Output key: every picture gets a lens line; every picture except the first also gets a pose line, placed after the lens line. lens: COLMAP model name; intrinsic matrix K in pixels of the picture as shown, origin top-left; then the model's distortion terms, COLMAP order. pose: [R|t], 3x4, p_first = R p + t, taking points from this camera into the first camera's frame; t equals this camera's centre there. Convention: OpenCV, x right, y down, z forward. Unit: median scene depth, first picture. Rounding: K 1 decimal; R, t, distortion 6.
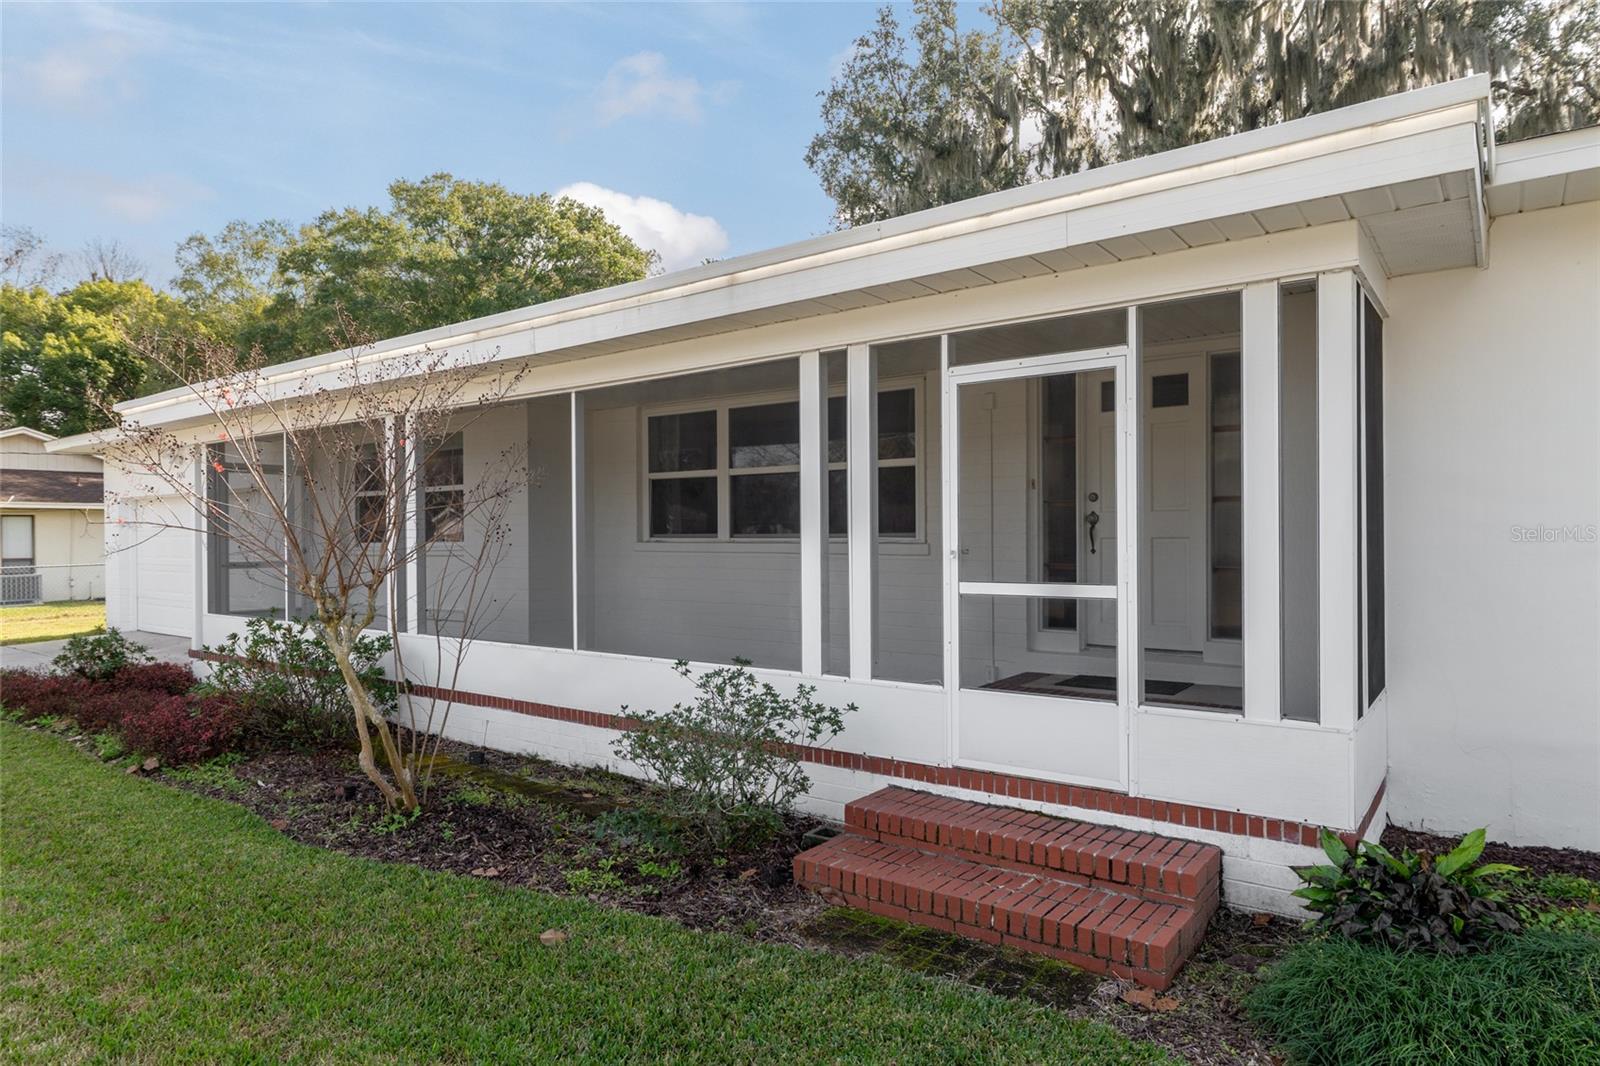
lens RADIAL K [[962.1, 0, 804.9], [0, 962.1, 533.1], [0, 0, 1]] dist [0.003938, 0.002739]
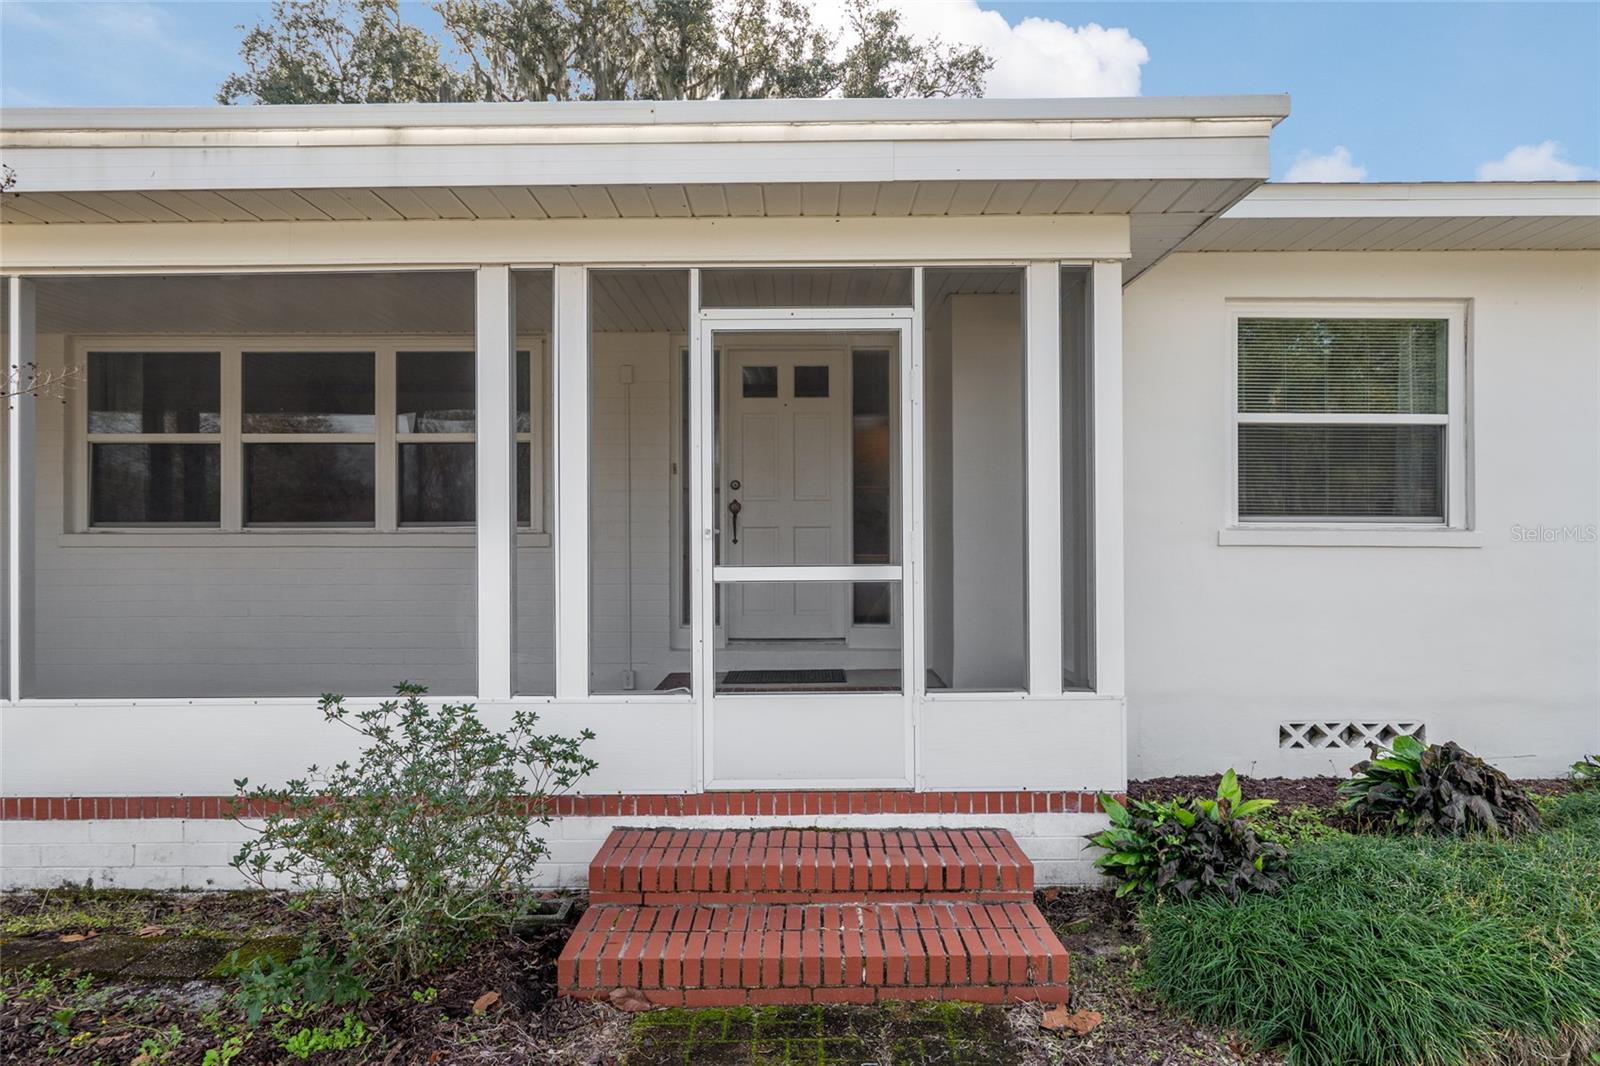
lens RADIAL K [[880.8, 0, 795.9], [0, 880.8, 537.6], [0, 0, 1]] dist [0.003559, -0.001131]
pose [[0.802107, 0.007256, 0.597136, -0.244992], [-0.000784, 0.999938, -0.011097, 0.034385], [-0.597180, 0.008433, 0.802063, 0.356955]]
